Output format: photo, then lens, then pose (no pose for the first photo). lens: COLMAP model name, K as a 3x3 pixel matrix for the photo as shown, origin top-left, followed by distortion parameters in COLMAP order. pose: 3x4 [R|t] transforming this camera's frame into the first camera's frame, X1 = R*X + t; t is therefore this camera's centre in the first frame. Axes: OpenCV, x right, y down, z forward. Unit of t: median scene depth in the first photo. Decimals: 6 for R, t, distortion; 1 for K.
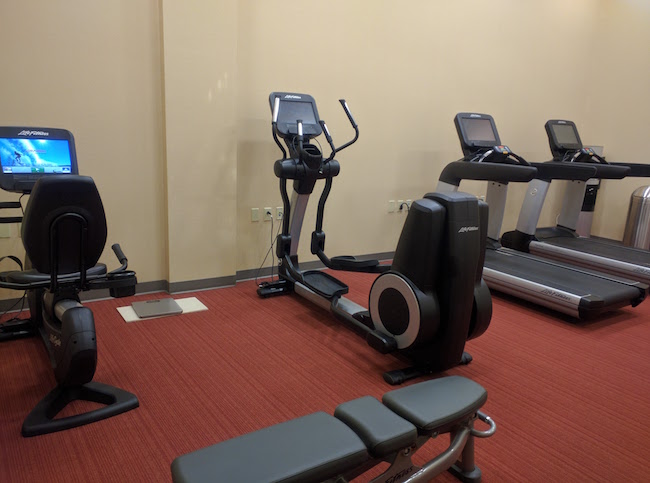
lens RADIAL K [[525.9, 0, 325.0], [0, 525.9, 241.5], [0, 0, 1]] dist [0.045320, -0.015134]
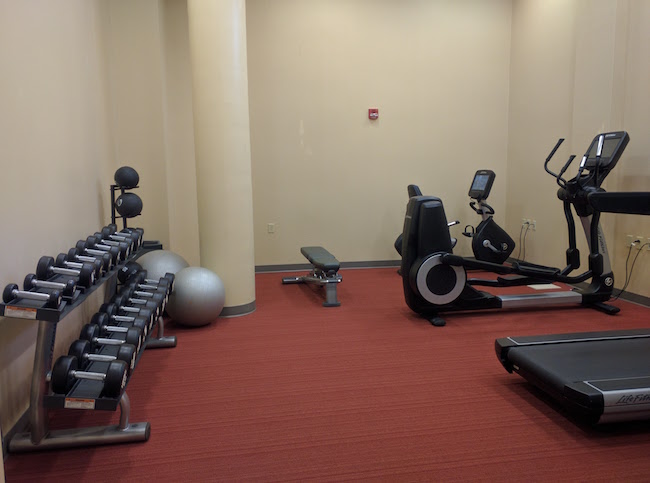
lens RADIAL K [[525.9, 0, 325.0], [0, 525.9, 241.5], [0, 0, 1]] dist [0.045320, -0.015134]
pose [[-0.356981, 0.100528, -0.928687, 1.276607], [-0.210598, 0.959935, 0.184863, -0.138241], [0.910062, 0.261572, -0.321507, 0.889875]]
